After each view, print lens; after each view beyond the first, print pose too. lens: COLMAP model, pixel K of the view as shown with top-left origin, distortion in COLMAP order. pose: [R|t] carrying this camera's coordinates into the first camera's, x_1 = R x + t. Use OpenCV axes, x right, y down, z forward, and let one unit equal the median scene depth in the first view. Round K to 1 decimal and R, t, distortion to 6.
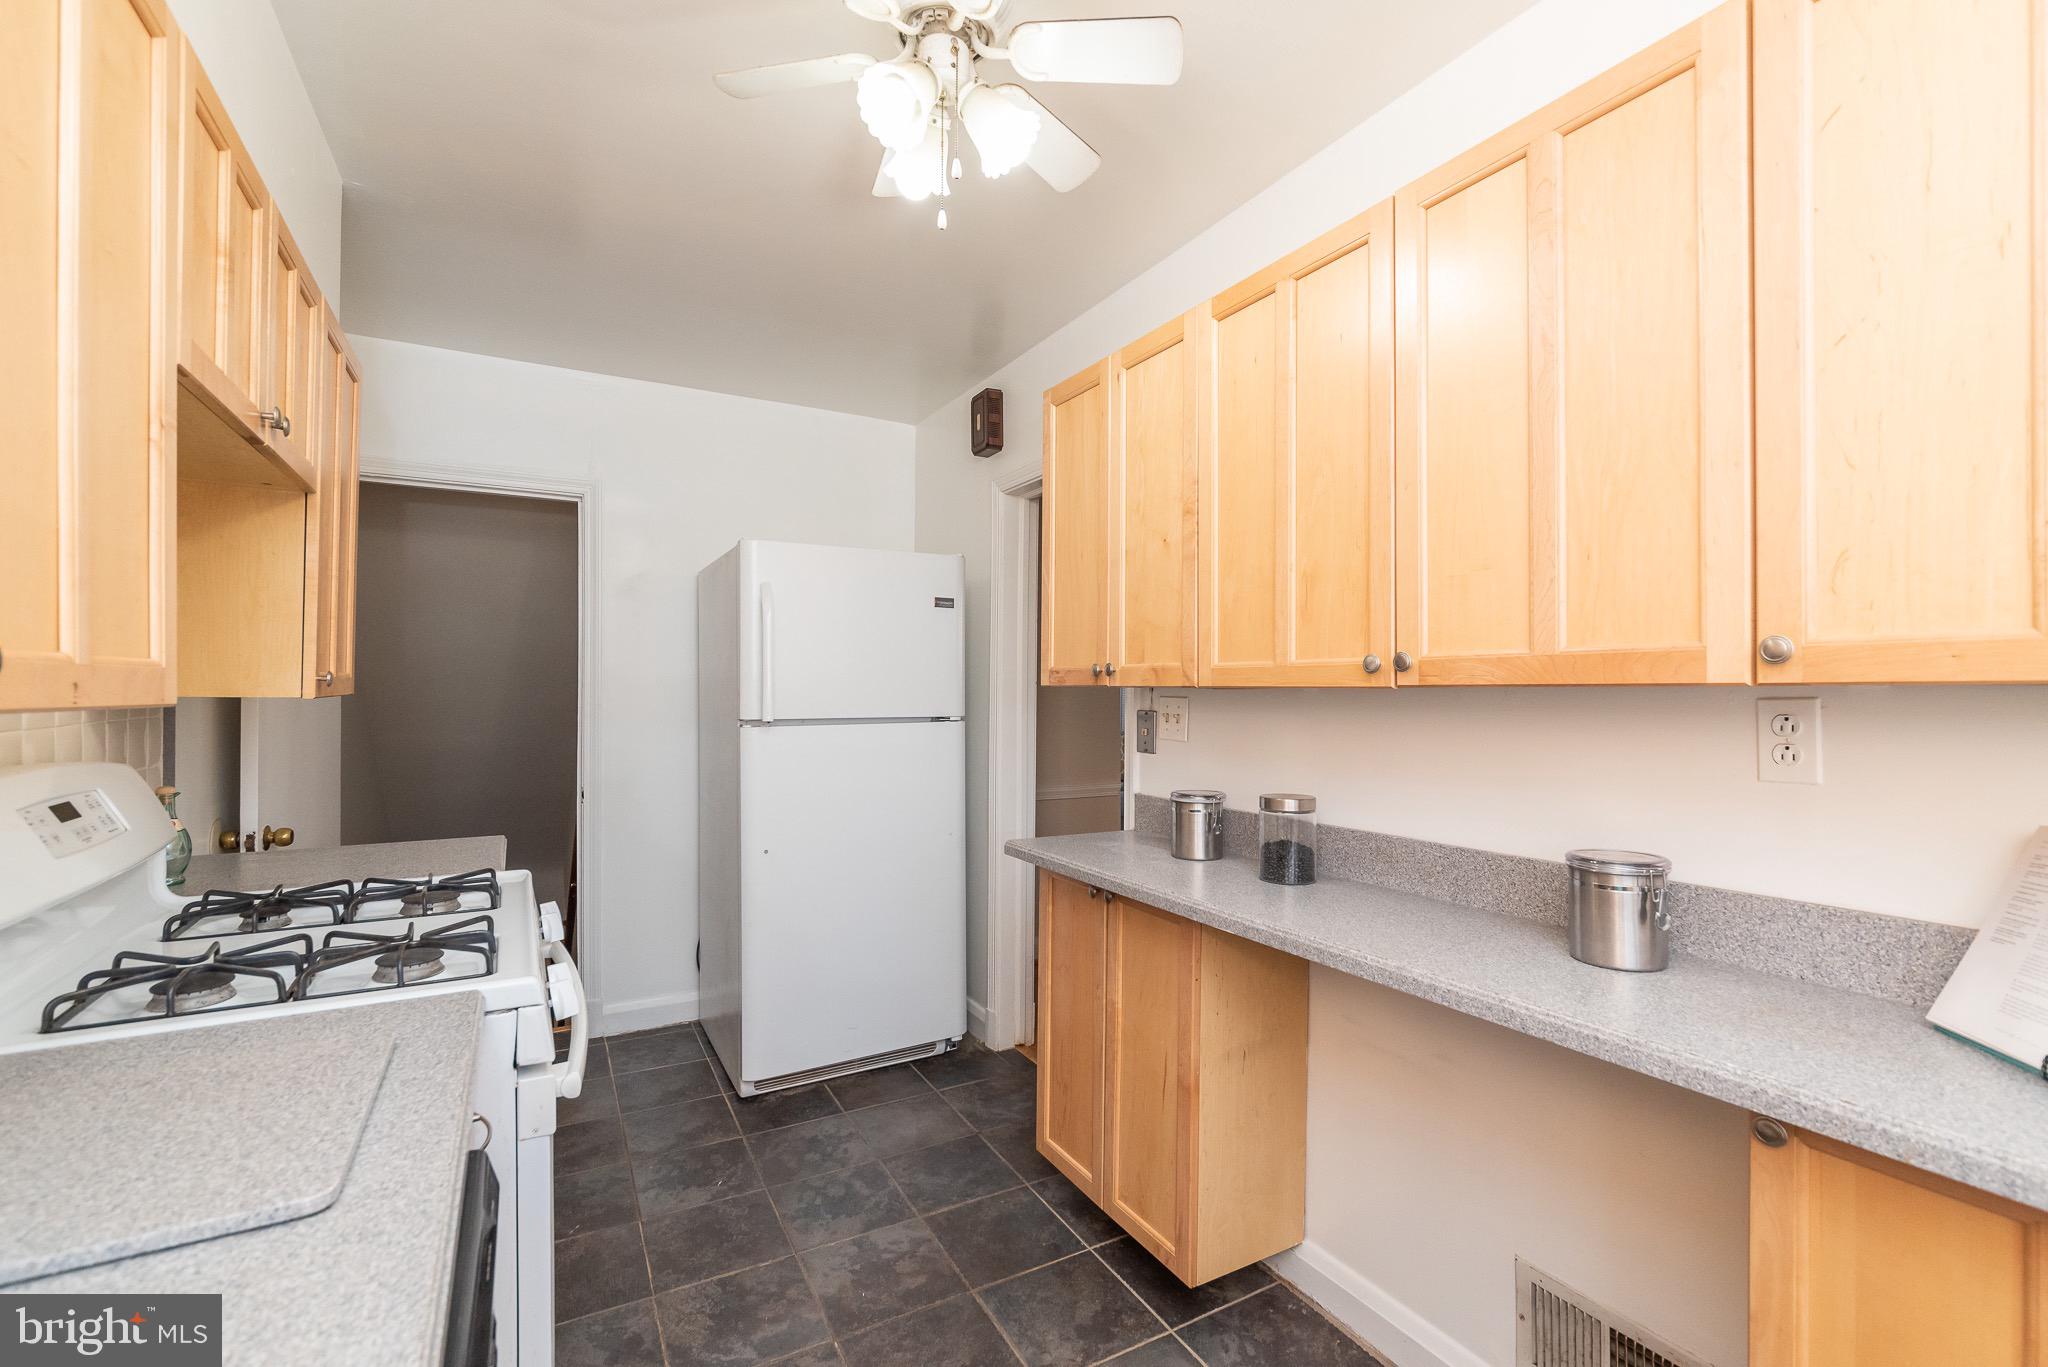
lens RADIAL K [[884.8, 0, 1010.1], [0, 884.8, 686.7], [0, 0, 1]] dist [-0.010276, -0.000787]
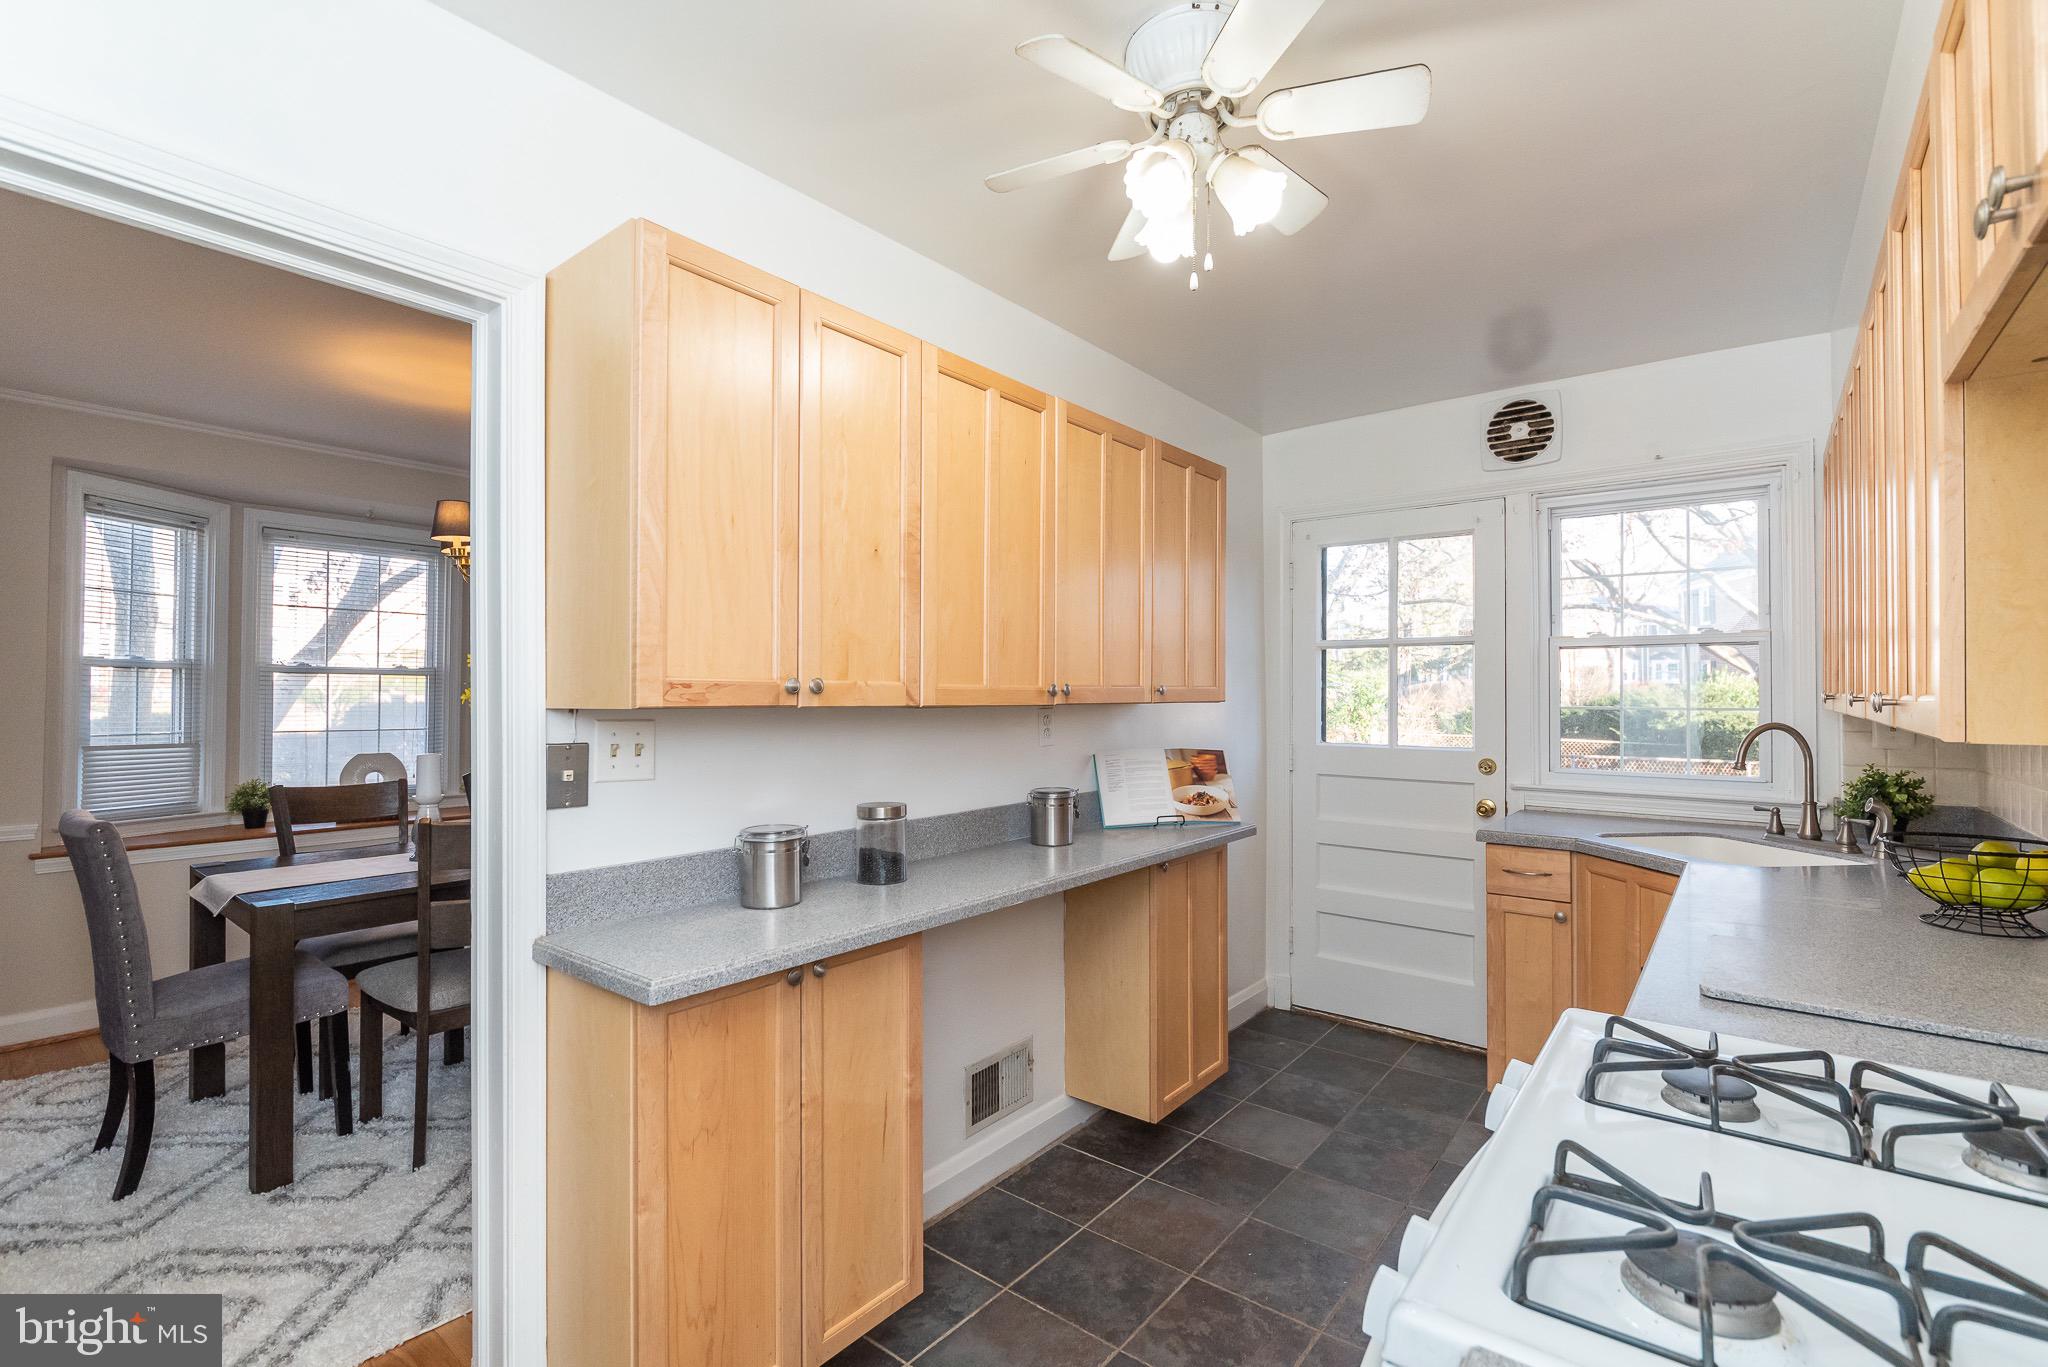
lens RADIAL K [[884.8, 0, 1045.7], [0, 884.8, 676.7], [0, 0, 1]] dist [-0.010276, -0.000787]
pose [[-0.408458, 0.020190, 0.912554, -0.683983], [-0.003018, 0.999720, -0.023469, -0.009750], [-0.912772, -0.012340, -0.408283, 1.109572]]
